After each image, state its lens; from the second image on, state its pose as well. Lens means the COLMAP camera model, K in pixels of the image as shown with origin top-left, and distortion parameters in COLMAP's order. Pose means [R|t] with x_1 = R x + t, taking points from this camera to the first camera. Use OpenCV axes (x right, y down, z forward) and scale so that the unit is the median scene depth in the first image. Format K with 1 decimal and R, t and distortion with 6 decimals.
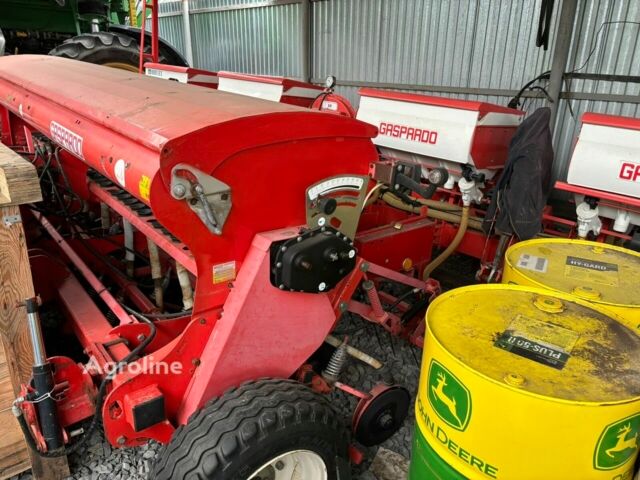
lens RADIAL K [[481.6, 0, 321.3], [0, 481.6, 245.2], [0, 0, 1]] dist [0.048824, -0.053729]
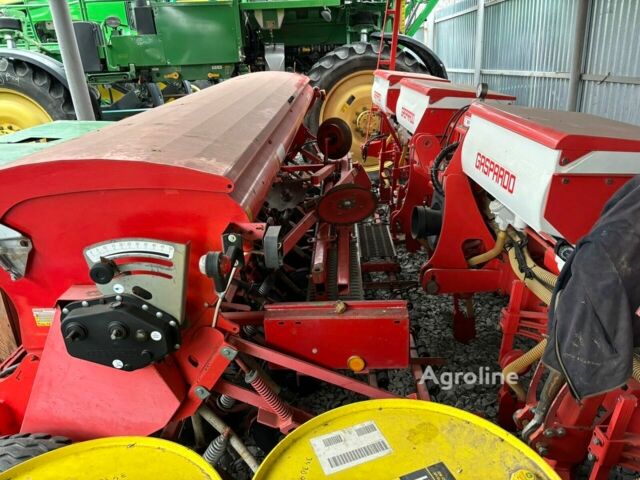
lens RADIAL K [[481.6, 0, 323.1], [0, 481.6, 242.9], [0, 0, 1]] dist [0.048824, -0.053729]
pose [[0.746589, 0.176911, -0.641332, 0.710890], [-0.170196, 0.982706, 0.072950, -0.223912], [0.643147, 0.054688, 0.763787, 0.522380]]
